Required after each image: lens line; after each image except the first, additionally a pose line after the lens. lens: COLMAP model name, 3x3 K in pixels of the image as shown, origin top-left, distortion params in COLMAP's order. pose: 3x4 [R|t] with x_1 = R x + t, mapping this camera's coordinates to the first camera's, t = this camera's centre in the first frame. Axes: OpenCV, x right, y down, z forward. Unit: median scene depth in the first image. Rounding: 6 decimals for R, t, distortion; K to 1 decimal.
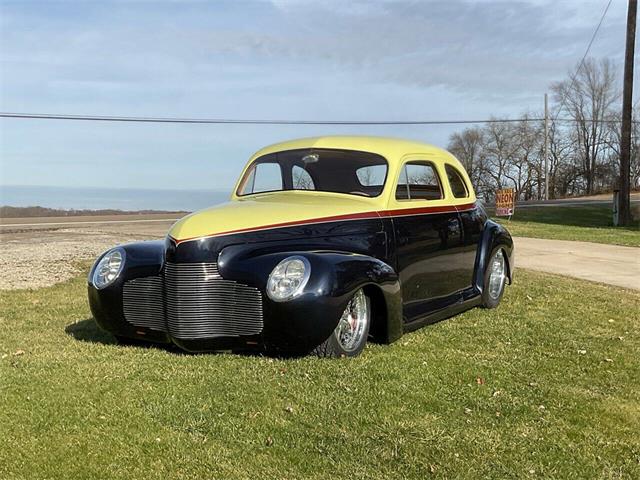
lens RADIAL K [[998.0, 0, 320.0], [0, 998.0, 240.0], [0, 0, 1]] dist [0.174434, -0.005680]
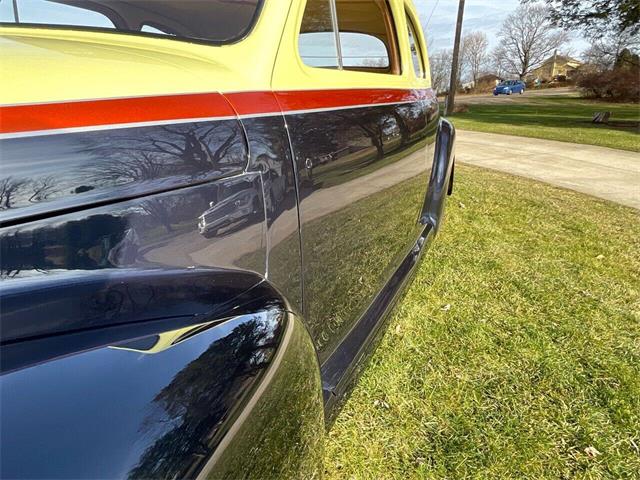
lens RADIAL K [[441.7, 0, 319.2], [0, 441.7, 259.0], [0, 0, 1]] dist [-0.027245, 0.029293]
pose [[0.997293, -0.030861, 0.066741, 0.067405], [0.009603, 0.954552, 0.297888, -0.019291], [-0.072901, -0.296441, 0.952265, 0.803863]]
